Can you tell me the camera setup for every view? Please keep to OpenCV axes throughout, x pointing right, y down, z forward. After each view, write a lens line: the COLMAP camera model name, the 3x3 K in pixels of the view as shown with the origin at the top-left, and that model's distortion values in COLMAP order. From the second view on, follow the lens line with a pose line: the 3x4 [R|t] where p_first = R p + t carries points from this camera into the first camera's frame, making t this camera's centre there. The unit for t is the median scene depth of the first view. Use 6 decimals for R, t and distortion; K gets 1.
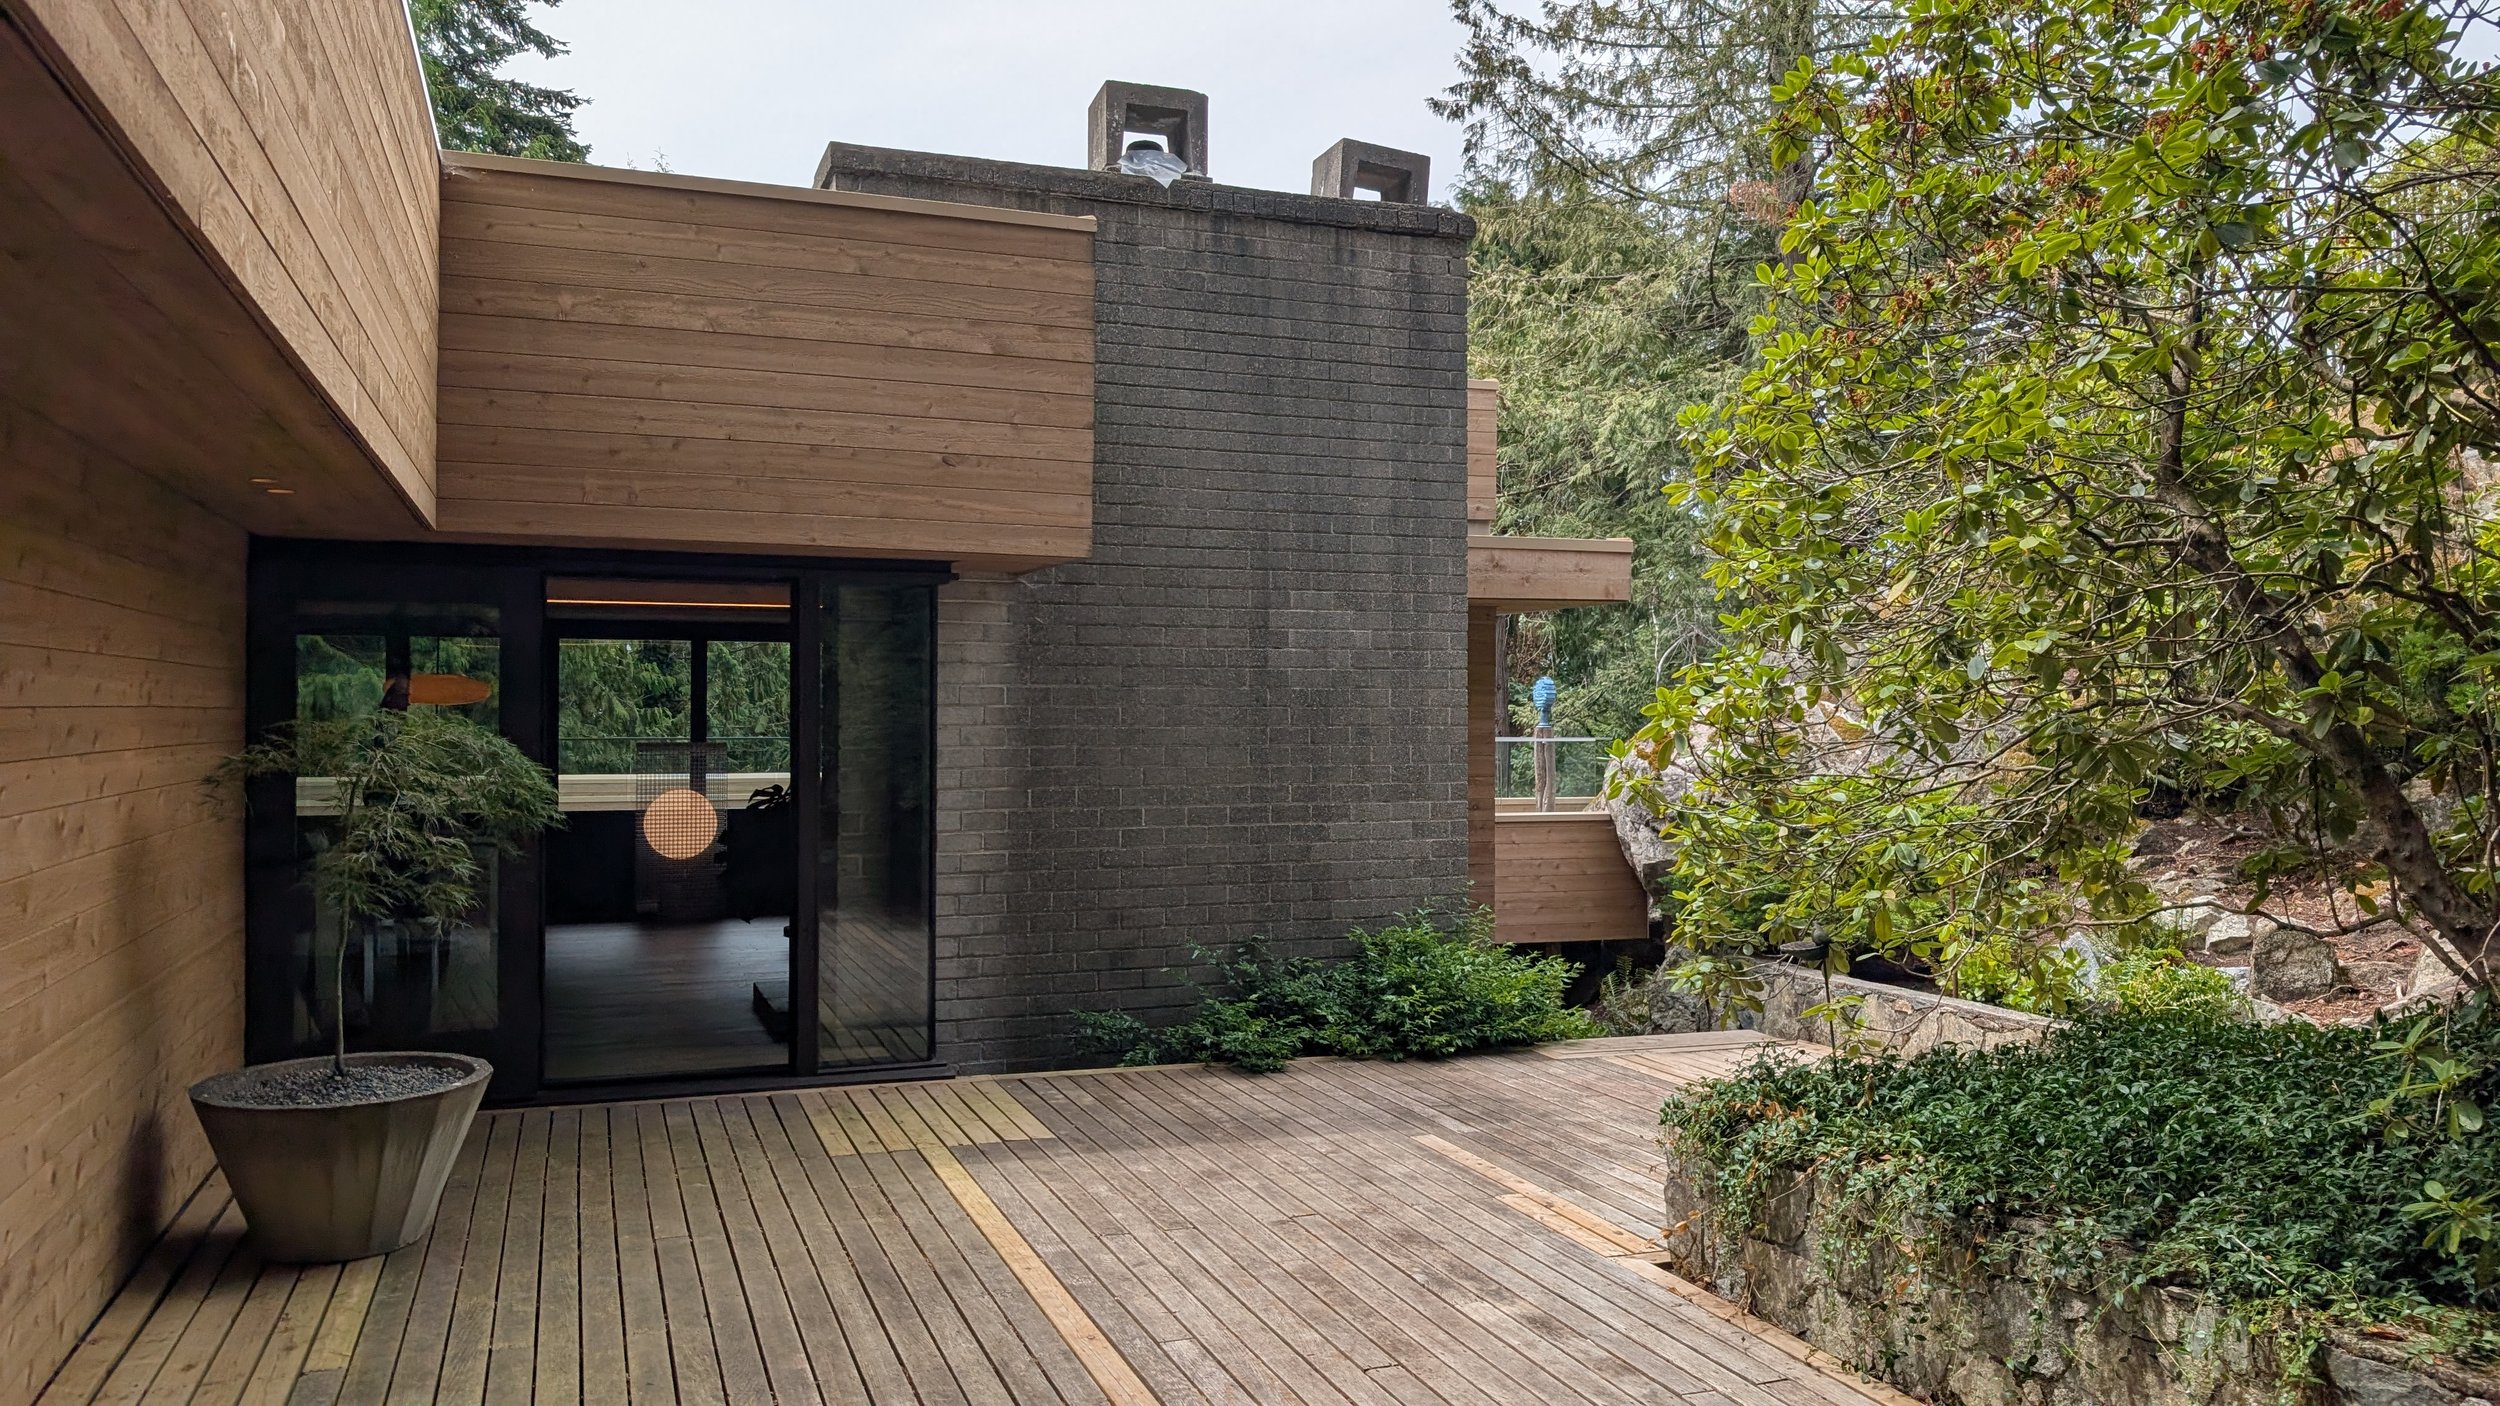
lens RADIAL K [[1855.6, 0, 1250.0], [0, 1855.6, 703.0], [0, 0, 1]] dist [-0.000481, -0.000184]
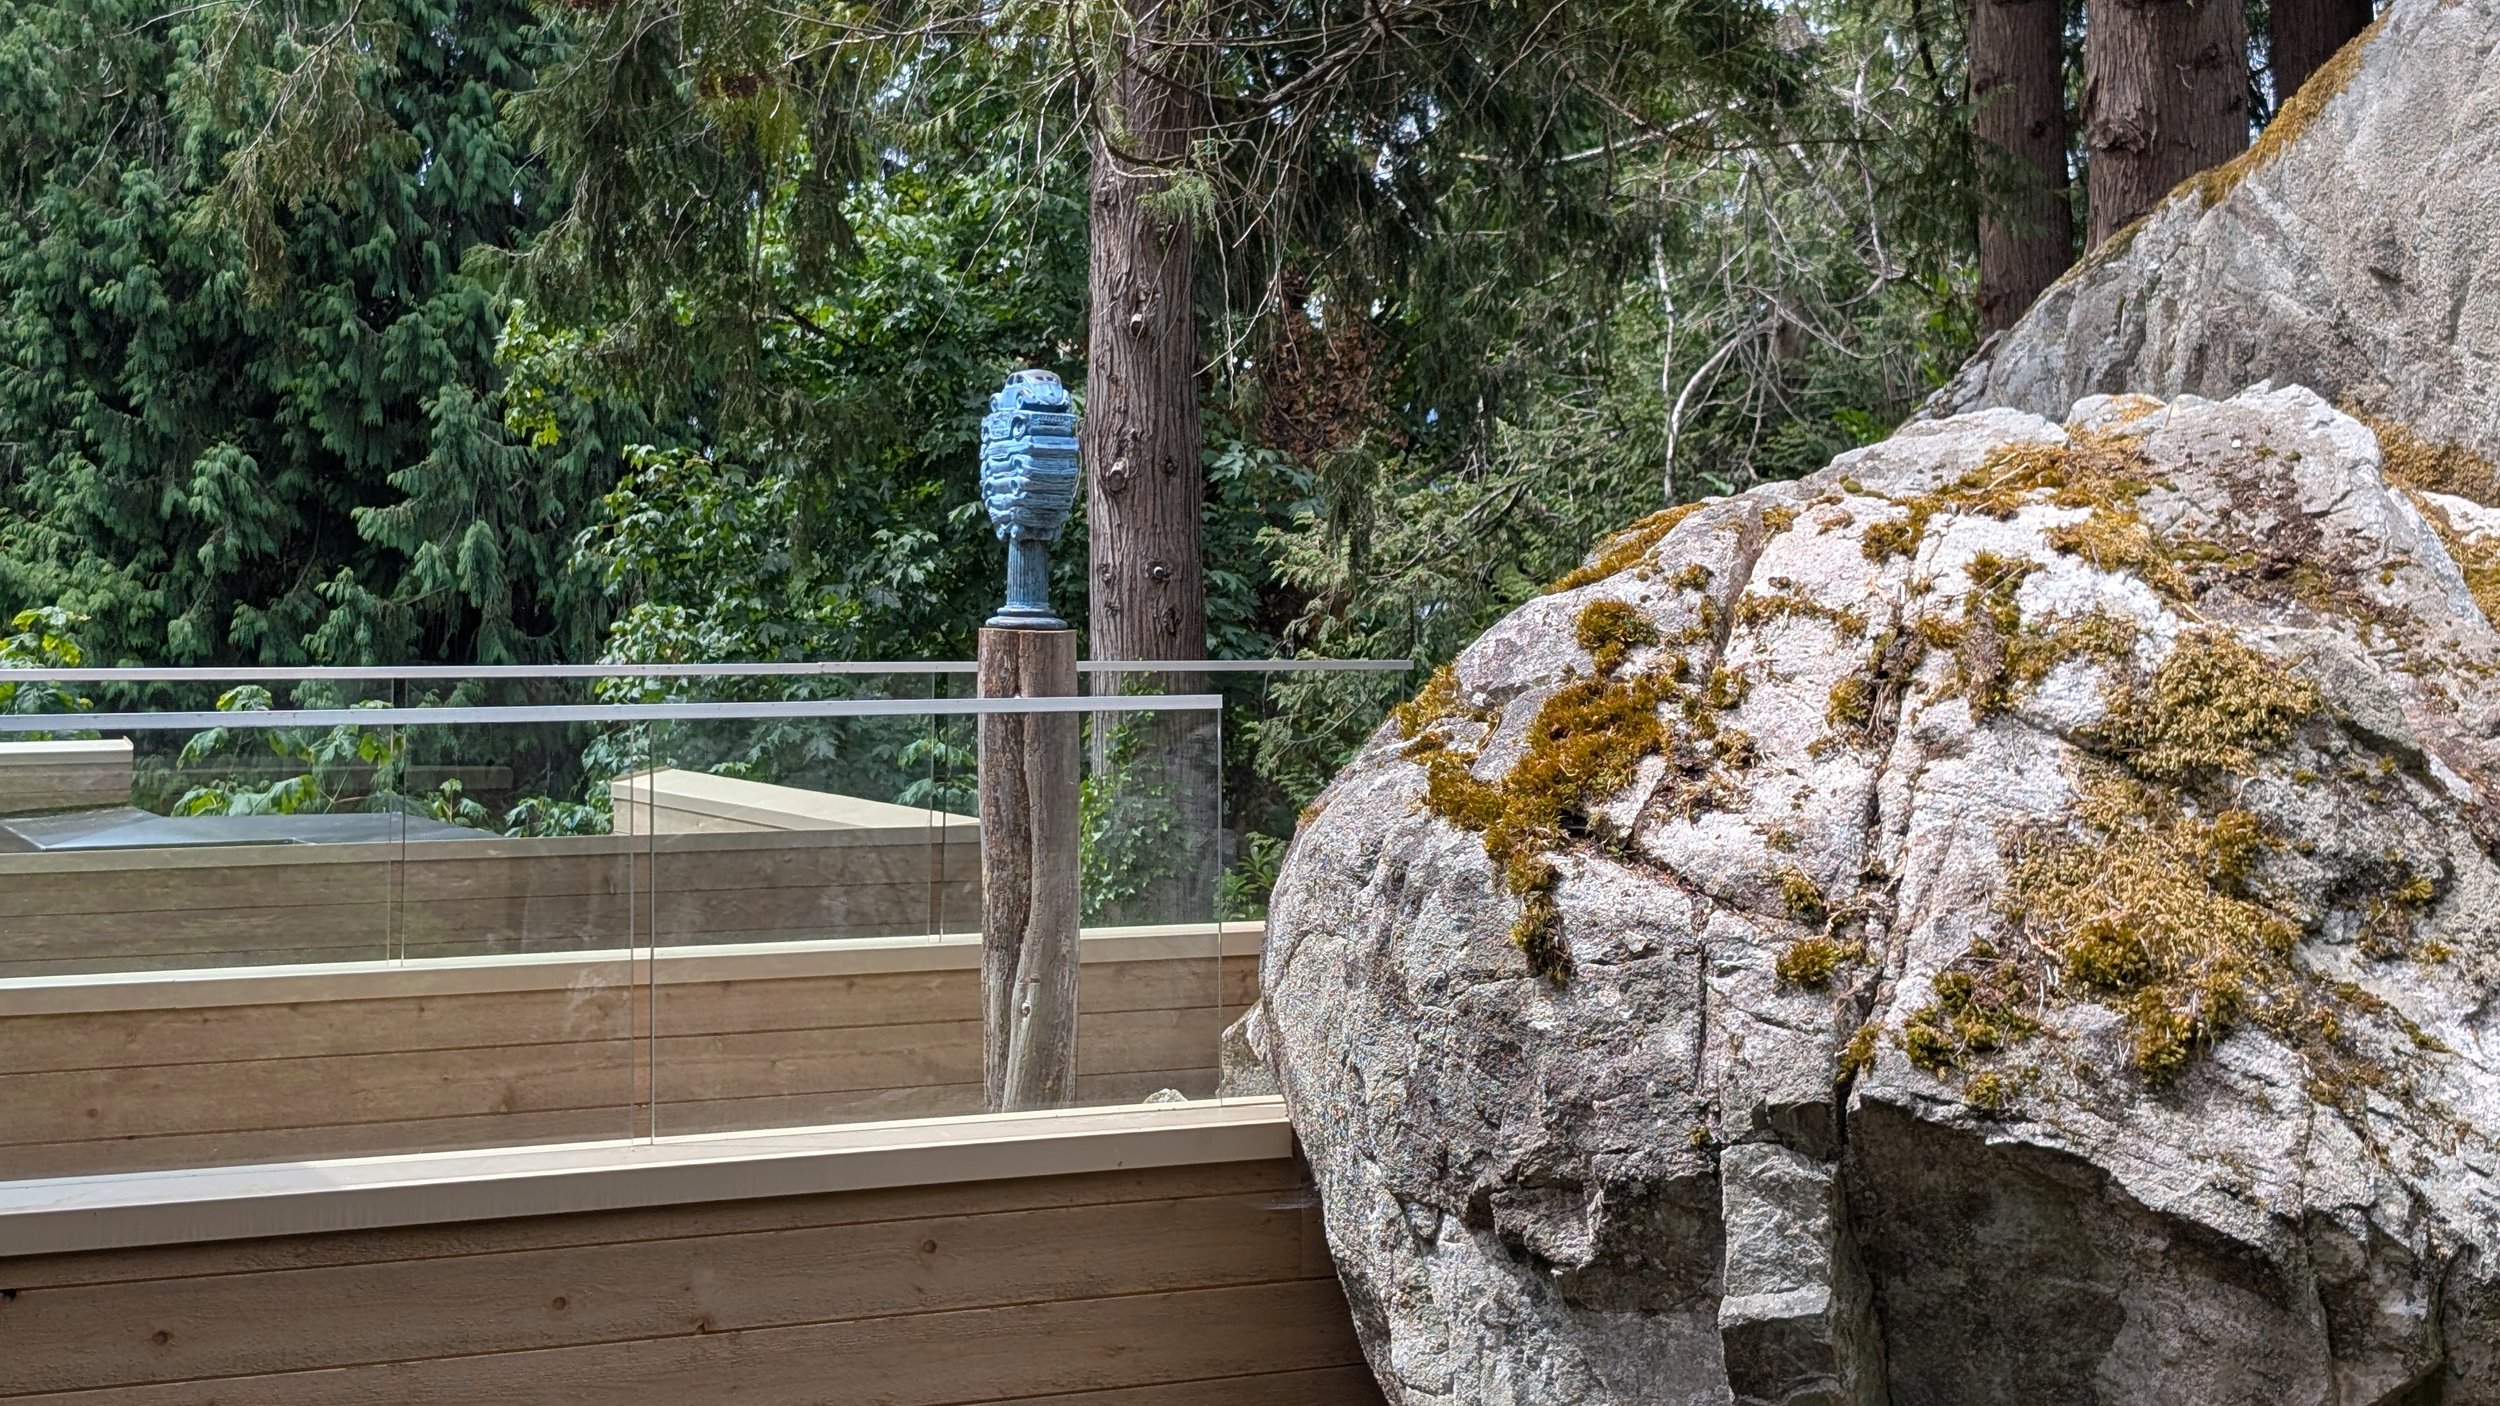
lens RADIAL K [[1855.6, 0, 1250.0], [0, 1855.6, 703.0], [0, 0, 1]] dist [-0.000481, -0.000184]
pose [[0.998465, -0.027384, -0.048143, 0.199952], [0.031656, 0.995409, 0.090326, 0.002950], [0.045449, -0.091712, 0.994748, 0.824582]]
